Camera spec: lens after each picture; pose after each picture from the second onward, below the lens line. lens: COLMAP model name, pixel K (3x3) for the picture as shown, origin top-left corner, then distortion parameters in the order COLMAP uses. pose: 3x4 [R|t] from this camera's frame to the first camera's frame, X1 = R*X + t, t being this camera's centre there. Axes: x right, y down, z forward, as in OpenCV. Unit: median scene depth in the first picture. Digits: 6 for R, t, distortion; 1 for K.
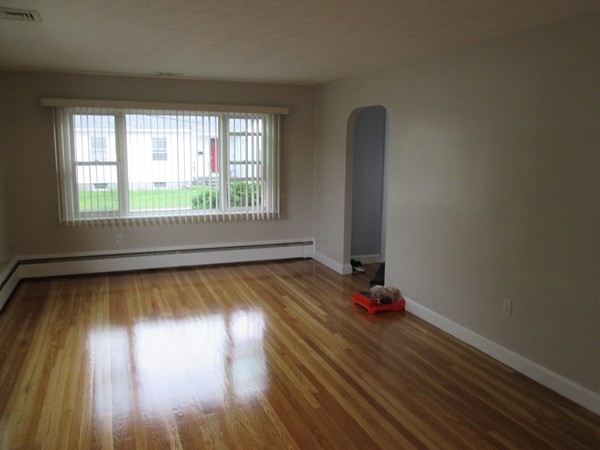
lens RADIAL K [[489.6, 0, 300.0], [0, 489.6, 225.0], [0, 0, 1]] dist [-0.052064, 0.007538]
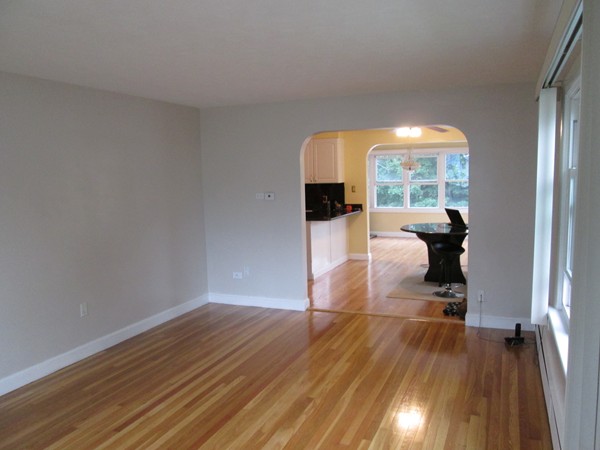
lens RADIAL K [[489.6, 0, 300.0], [0, 489.6, 225.0], [0, 0, 1]] dist [-0.052064, 0.007538]
pose [[-0.714422, -0.060655, 0.697081, -0.792872], [0.135606, 0.965346, 0.222977, -0.232537], [-0.686449, 0.253828, -0.681439, 1.406181]]
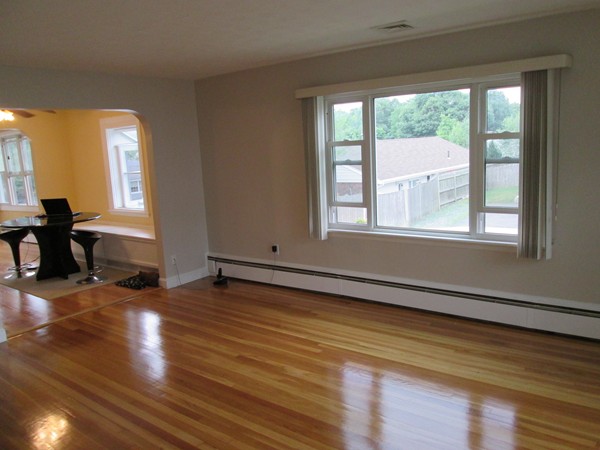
lens RADIAL K [[489.6, 0, 300.0], [0, 489.6, 225.0], [0, 0, 1]] dist [-0.052064, 0.007538]
pose [[-0.856960, 0.120910, -0.500999, 0.222260], [-0.037725, 0.954768, 0.294949, -0.262664], [0.514000, 0.271660, -0.813637, 1.661208]]
